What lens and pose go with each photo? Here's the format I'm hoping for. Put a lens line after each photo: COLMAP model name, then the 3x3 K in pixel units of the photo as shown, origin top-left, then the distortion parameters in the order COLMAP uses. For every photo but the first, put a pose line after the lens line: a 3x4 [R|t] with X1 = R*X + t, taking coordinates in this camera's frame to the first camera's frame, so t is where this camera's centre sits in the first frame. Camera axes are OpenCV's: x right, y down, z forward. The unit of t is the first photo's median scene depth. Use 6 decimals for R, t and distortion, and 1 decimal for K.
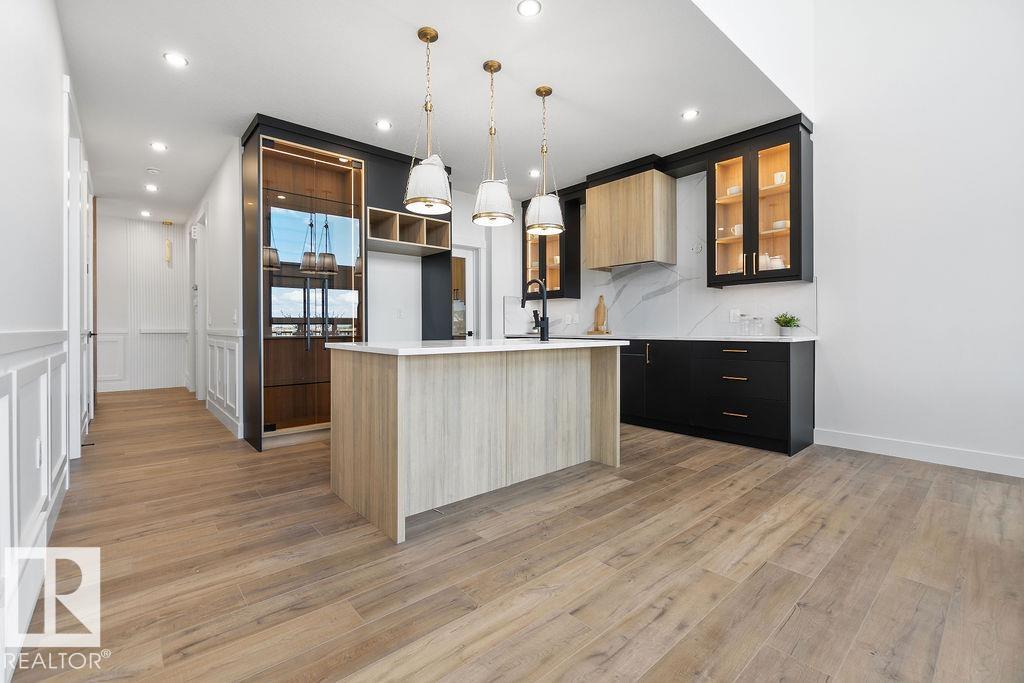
lens RADIAL K [[441.0, 0, 501.2], [0, 441.0, 328.9], [0, 0, 1]] dist [0.002434, 0.000257]
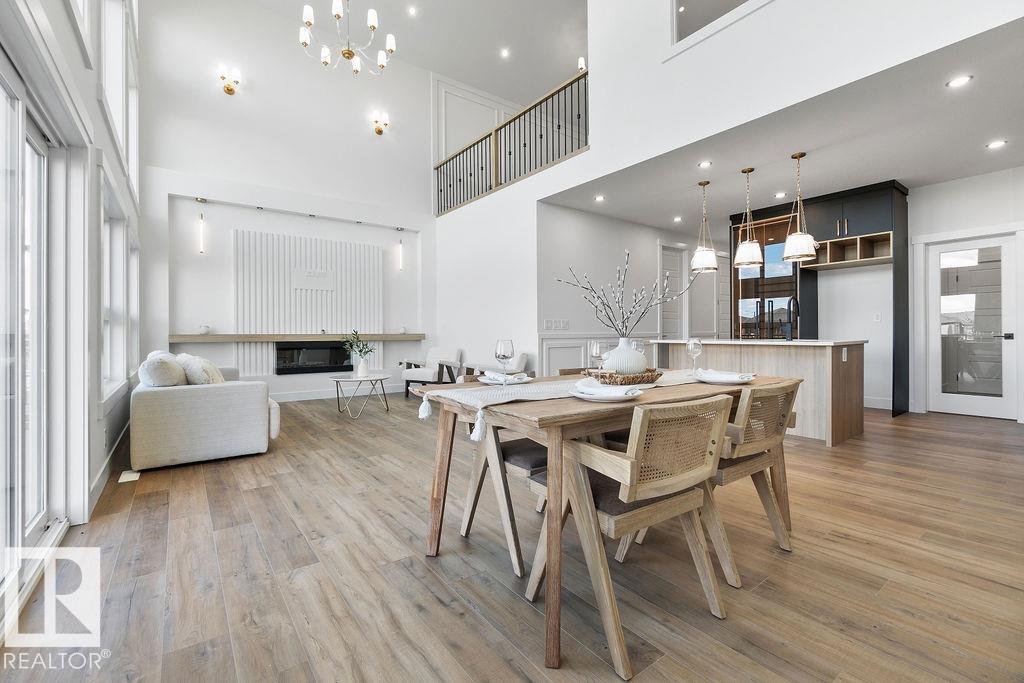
lens RADIAL K [[441.0, 0, 501.2], [0, 441.0, 328.9], [0, 0, 1]] dist [0.002434, 0.000257]
pose [[-0.074124, -0.003830, -0.997242, 1.501103], [0.006164, 0.999972, -0.004298, -0.010240], [0.997230, -0.006465, -0.074098, 0.189660]]
